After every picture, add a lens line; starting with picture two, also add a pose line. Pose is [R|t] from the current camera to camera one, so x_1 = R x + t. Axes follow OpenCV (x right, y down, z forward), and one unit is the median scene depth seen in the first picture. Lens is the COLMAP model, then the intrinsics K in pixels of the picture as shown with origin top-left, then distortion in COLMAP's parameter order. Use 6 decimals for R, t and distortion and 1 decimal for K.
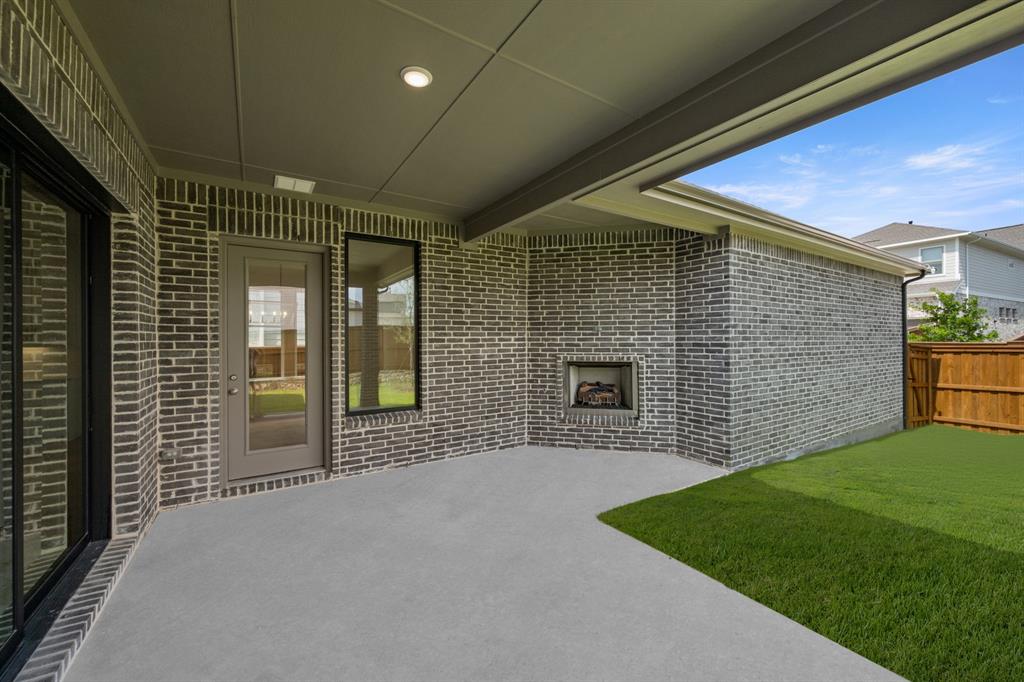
lens RADIAL K [[402.9, 0, 507.6], [0, 402.9, 338.9], [0, 0, 1]] dist [-0.000048, -0.000021]
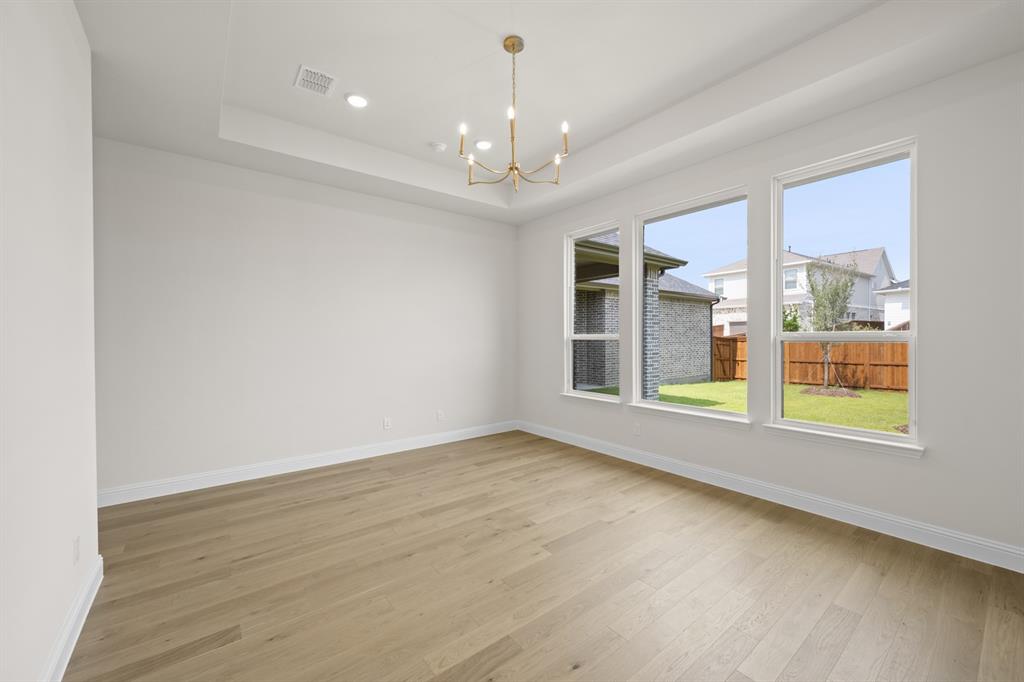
lens RADIAL K [[402.9, 0, 507.6], [0, 402.9, 338.9], [0, 0, 1]] dist [-0.000048, -0.000021]
pose [[0.996189, -0.001082, 0.087210, -0.179148], [0.000234, 0.999953, 0.009735, 0.004914], [-0.087216, -0.009677, 0.996142, -0.968154]]
